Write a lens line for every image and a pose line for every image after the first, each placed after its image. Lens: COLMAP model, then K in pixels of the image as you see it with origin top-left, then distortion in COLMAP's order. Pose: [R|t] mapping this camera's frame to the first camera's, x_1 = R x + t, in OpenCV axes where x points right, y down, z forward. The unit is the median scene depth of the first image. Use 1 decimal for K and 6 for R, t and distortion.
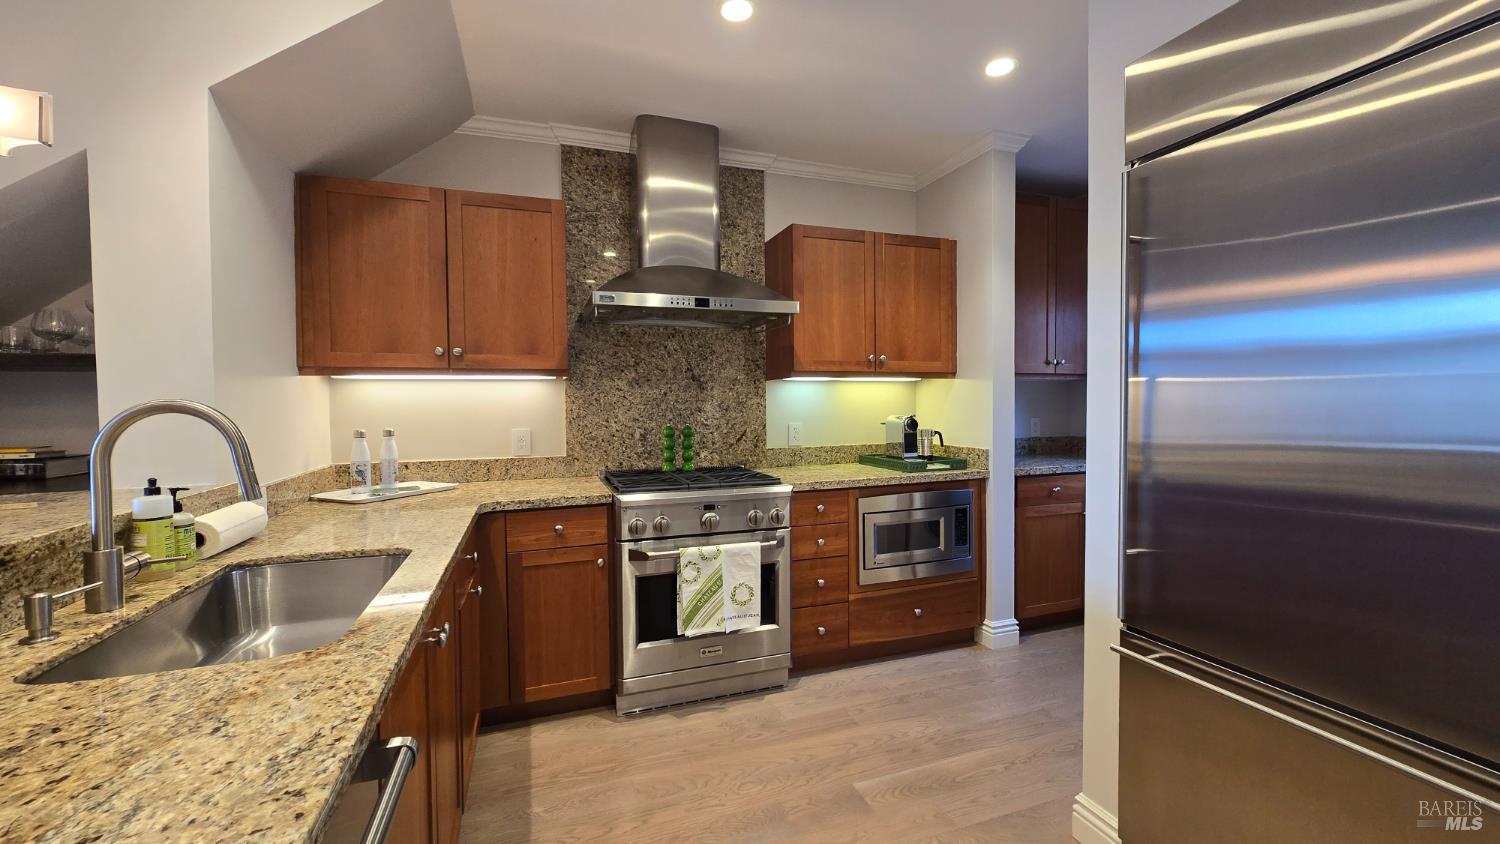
lens RADIAL K [[617.4, 0, 758.1], [0, 617.4, 420.6], [0, 0, 1]] dist [-0.003702, 0.000540]
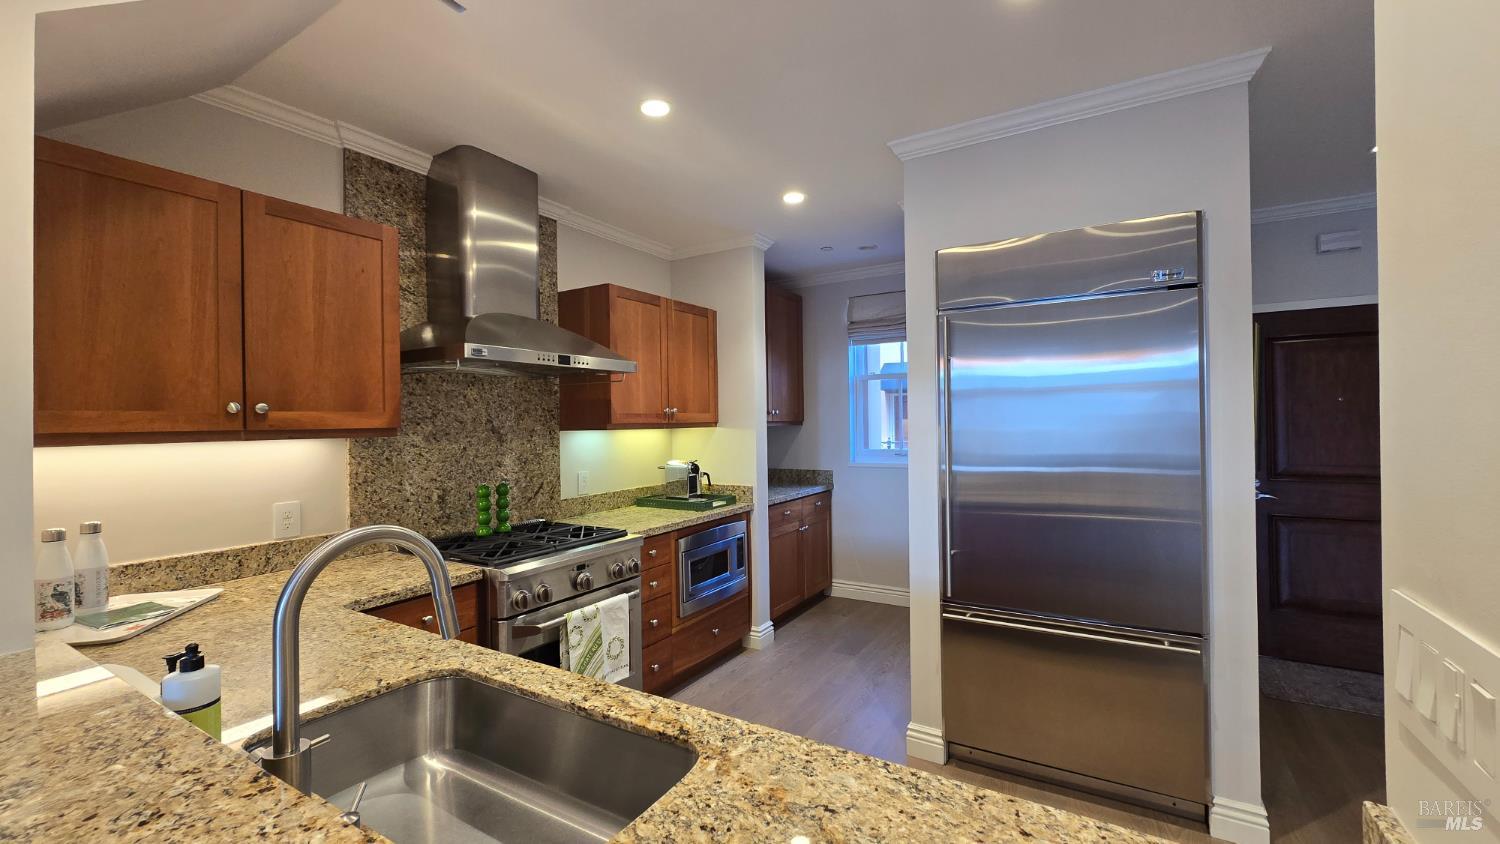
lens RADIAL K [[617.4, 0, 765.5], [0, 617.4, 419.5], [0, 0, 1]] dist [-0.003702, 0.000540]
pose [[0.771583, -0.000887, 0.636128, -0.400223], [0.025898, 0.999214, -0.030020, -0.049378], [-0.635601, 0.039637, 0.770999, 0.032144]]
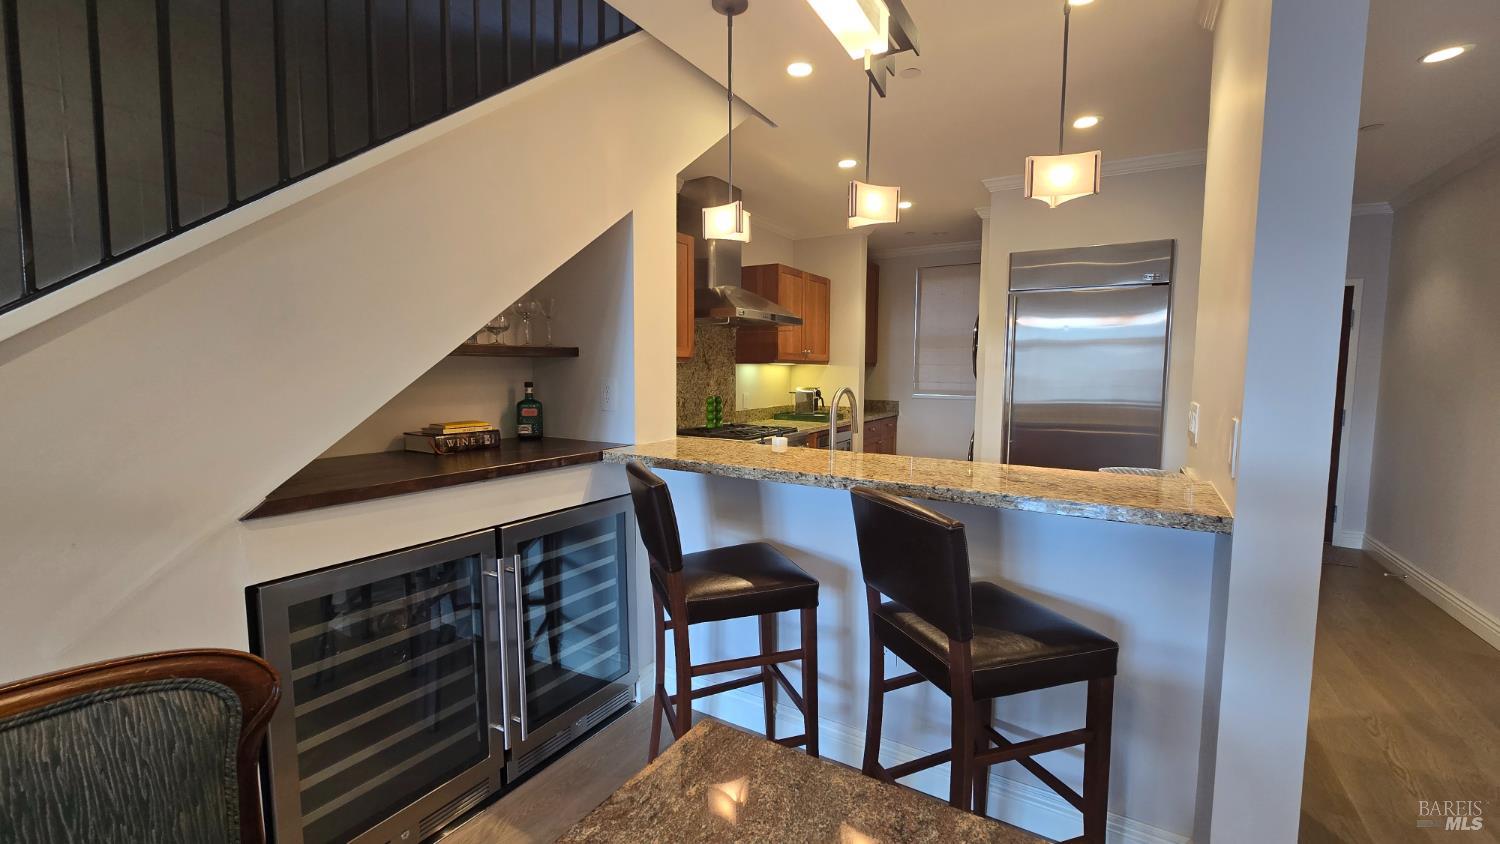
lens RADIAL K [[617.4, 0, 762.3], [0, 617.4, 422.7], [0, 0, 1]] dist [-0.003702, 0.000540]
pose [[0.771736, -0.041327, 0.634599, -0.953137], [0.004085, 0.998188, 0.060038, -0.015373], [-0.635930, -0.043741, 0.770506, -0.174094]]
